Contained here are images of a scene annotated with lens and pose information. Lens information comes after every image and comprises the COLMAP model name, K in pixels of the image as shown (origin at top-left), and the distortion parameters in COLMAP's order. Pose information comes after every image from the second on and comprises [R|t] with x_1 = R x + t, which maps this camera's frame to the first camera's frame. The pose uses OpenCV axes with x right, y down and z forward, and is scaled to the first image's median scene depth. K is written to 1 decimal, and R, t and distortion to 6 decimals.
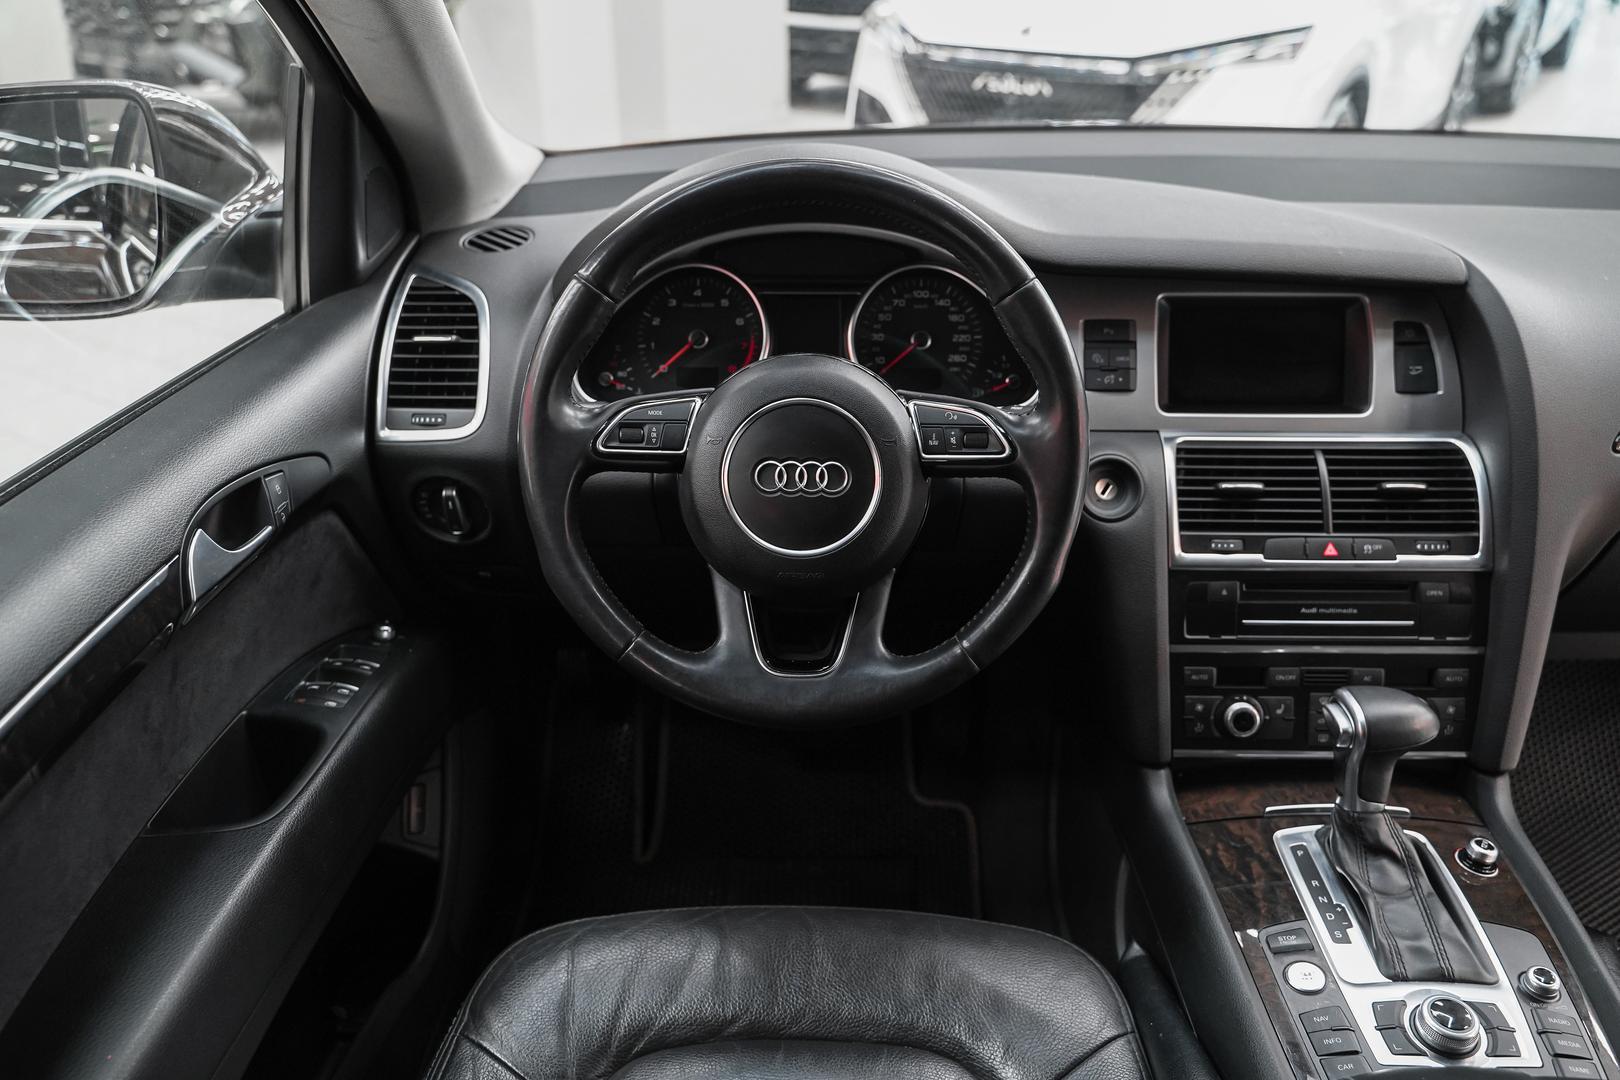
lens RADIAL K [[1306.8, 0, 800.9], [0, 1306.8, 537.3], [0, 0, 1]] dist [-0.003860, 0.001235]
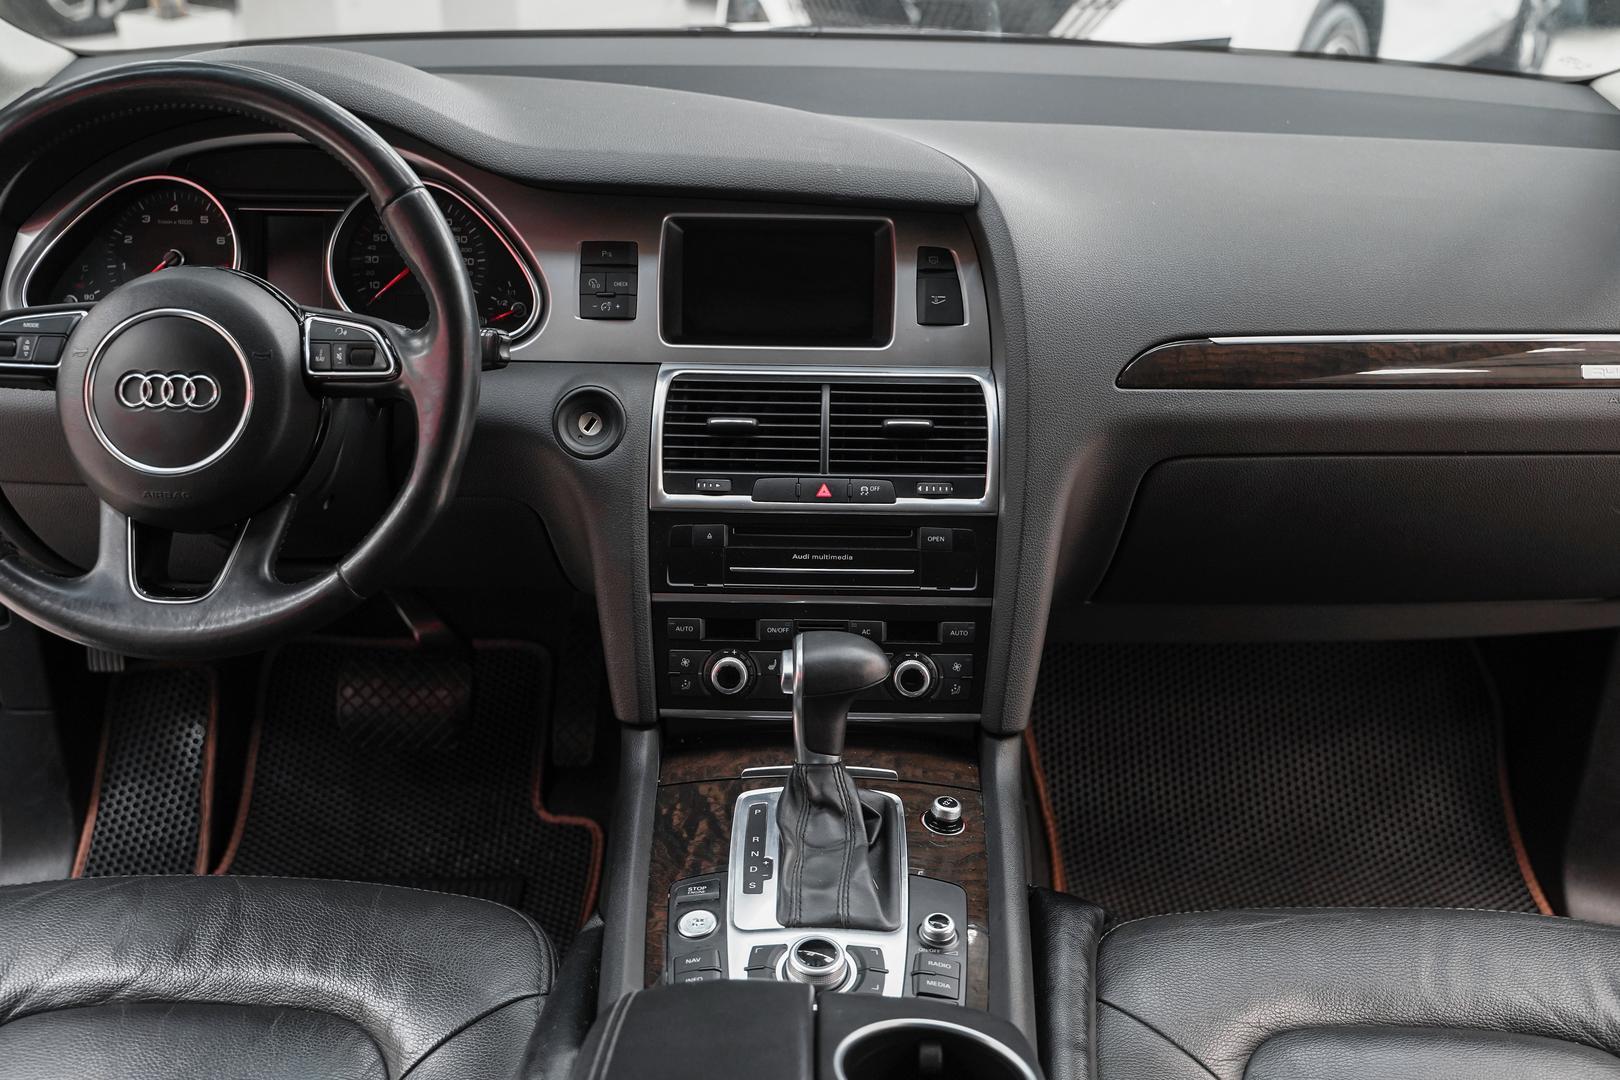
lens RADIAL K [[1777.6, 0, 810.0], [0, 1777.6, 540.0], [0, 0, 1]] dist [0.009408, -0.014777]
pose [[0.999813, 0.009514, 0.016860, 0.372405], [-0.009086, 0.999639, -0.025276, 0.075427], [-0.017095, 0.025118, 0.999538, -0.251851]]
